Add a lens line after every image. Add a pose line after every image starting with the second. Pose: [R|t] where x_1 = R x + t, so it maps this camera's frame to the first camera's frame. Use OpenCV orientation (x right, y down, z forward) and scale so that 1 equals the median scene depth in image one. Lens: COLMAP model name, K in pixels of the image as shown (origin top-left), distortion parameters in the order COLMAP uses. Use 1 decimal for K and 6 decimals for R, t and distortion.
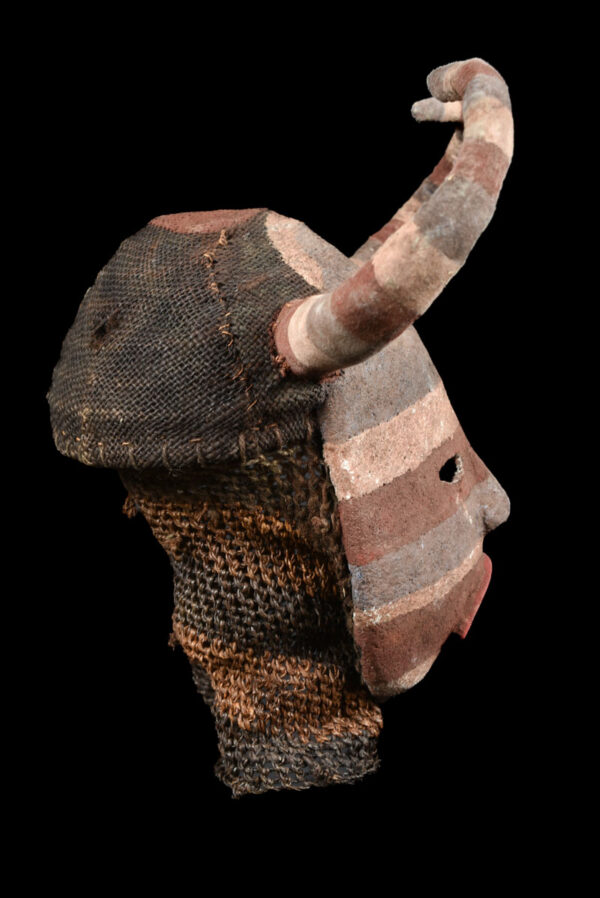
lens RADIAL K [[1241.4, 0, 300.0], [0, 1241.4, 462.6], [0, 0, 1]] dist [-0.003546, -0.003082]
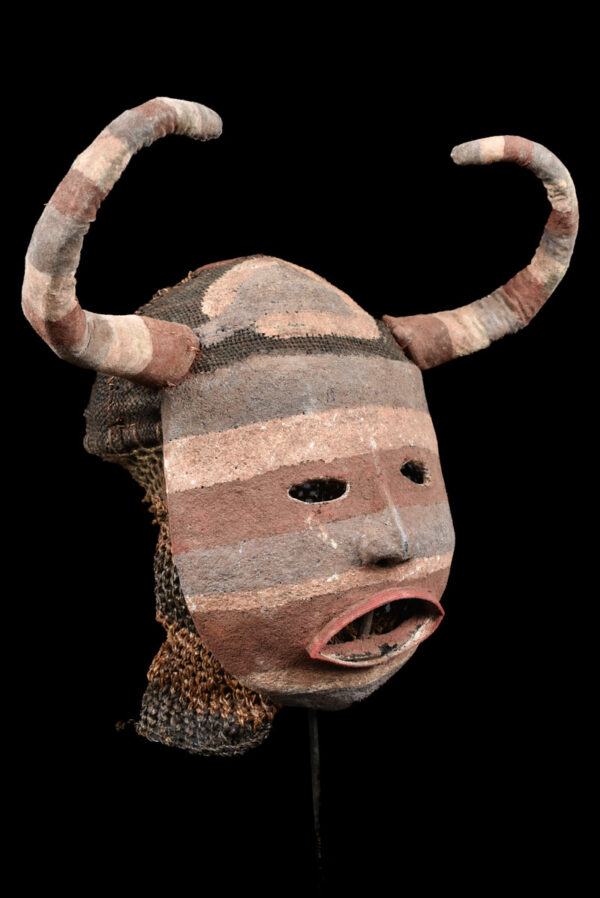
lens RADIAL K [[1019.4, 0, 300.0], [0, 1019.4, 449.0], [0, 0, 1]] dist [-0.012462, -0.002626]
pose [[0.610533, 0.081444, -0.787792, 0.829735], [-0.145806, 0.989255, -0.010727, -0.018770], [0.778454, 0.121414, 0.615847, 0.491901]]
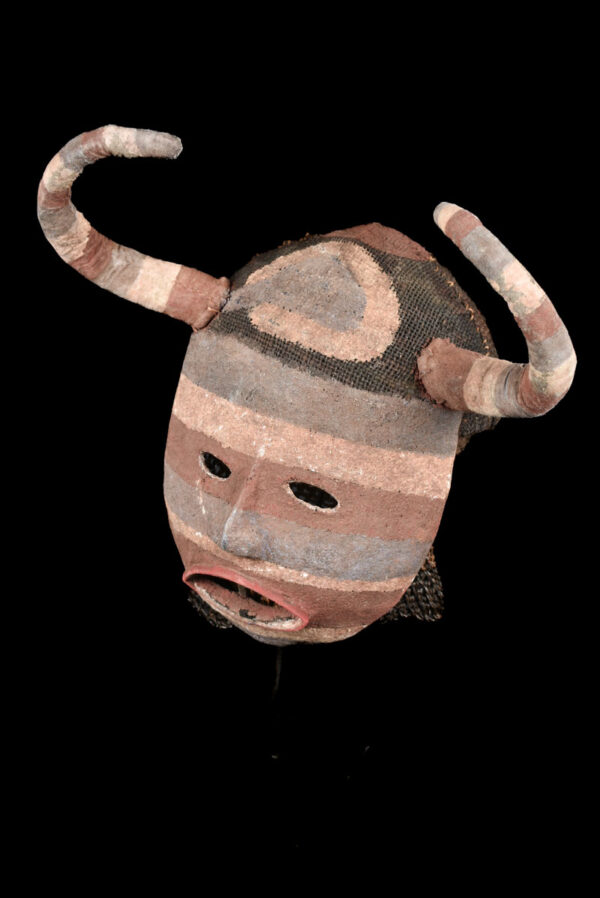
lens RADIAL K [[1236.6, 0, 300.0], [0, 1236.6, 449.0], [0, 0, 1]] dist [0.037129, 0.010125]
pose [[-0.429229, 0.381171, -0.818823, 1.138376], [-0.285453, 0.802865, 0.523378, -0.706363], [0.856900, 0.458385, -0.235807, 1.439420]]
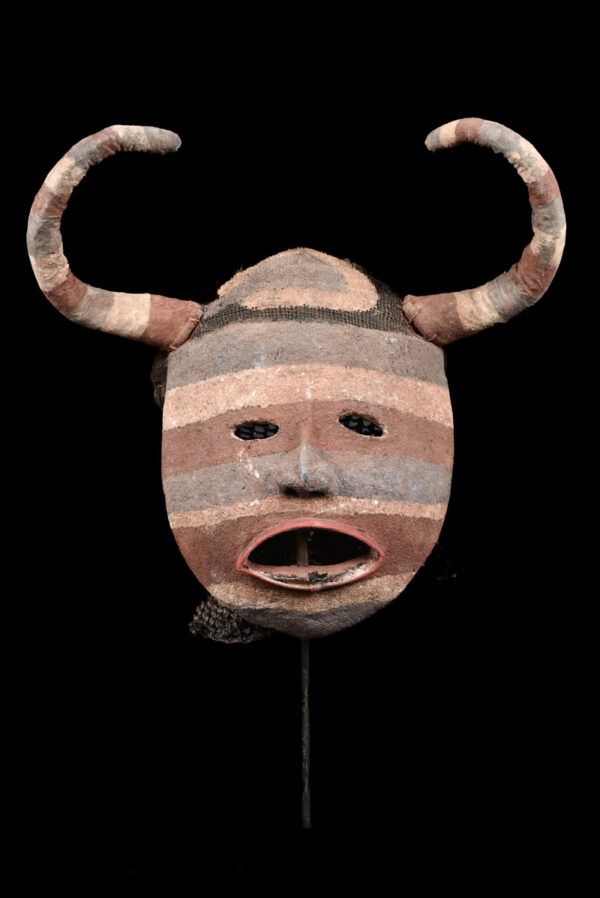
lens RADIAL K [[1236.6, 0, 300.0], [0, 1236.6, 449.0], [0, 0, 1]] dist [0.037129, 0.010125]
pose [[0.066662, 0.015475, -0.997656, 1.443714], [-0.195804, 0.980641, 0.002127, 0.012250], [0.978375, 0.195203, 0.068401, 1.028014]]
